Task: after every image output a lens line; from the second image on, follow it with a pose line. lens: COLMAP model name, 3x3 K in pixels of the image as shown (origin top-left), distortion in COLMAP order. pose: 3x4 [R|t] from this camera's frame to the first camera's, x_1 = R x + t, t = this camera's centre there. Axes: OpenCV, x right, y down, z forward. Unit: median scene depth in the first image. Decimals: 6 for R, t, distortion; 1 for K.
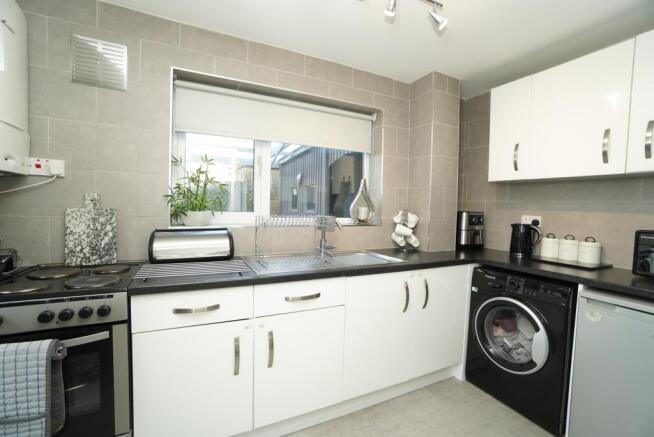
lens RADIAL K [[289.6, 0, 325.8], [0, 289.6, 221.0], [0, 0, 1]] dist [-0.068269, 0.024073]
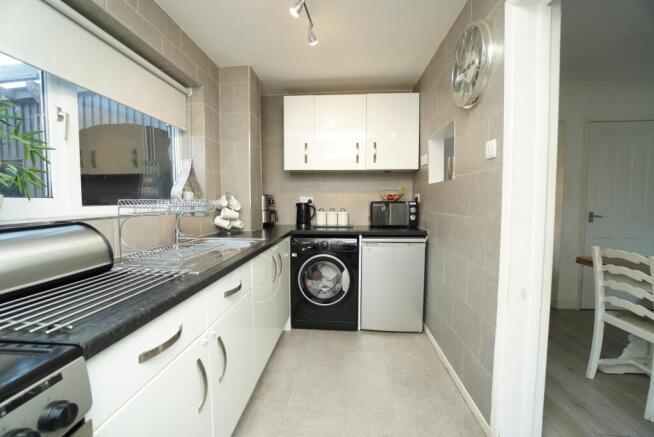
lens RADIAL K [[289.6, 0, 325.8], [0, 289.6, 221.0], [0, 0, 1]] dist [-0.068269, 0.024073]
pose [[0.497050, -0.088330, 0.863214, -0.458580], [0.058969, 0.995944, 0.067957, 0.009089], [-0.865716, 0.017125, 0.500243, 0.208105]]
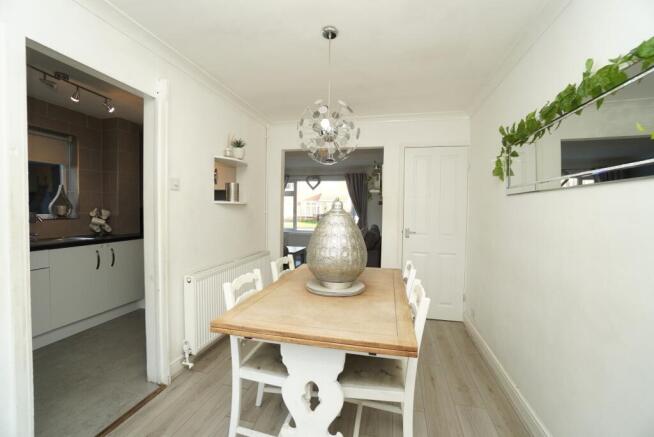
lens RADIAL K [[289.6, 0, 325.8], [0, 289.6, 221.0], [0, 0, 1]] dist [-0.068269, 0.024073]
pose [[0.642602, -0.048070, 0.764691, -0.078253], [0.037234, 0.998810, 0.031497, 0.030460], [-0.765295, 0.008233, 0.643627, -0.838954]]
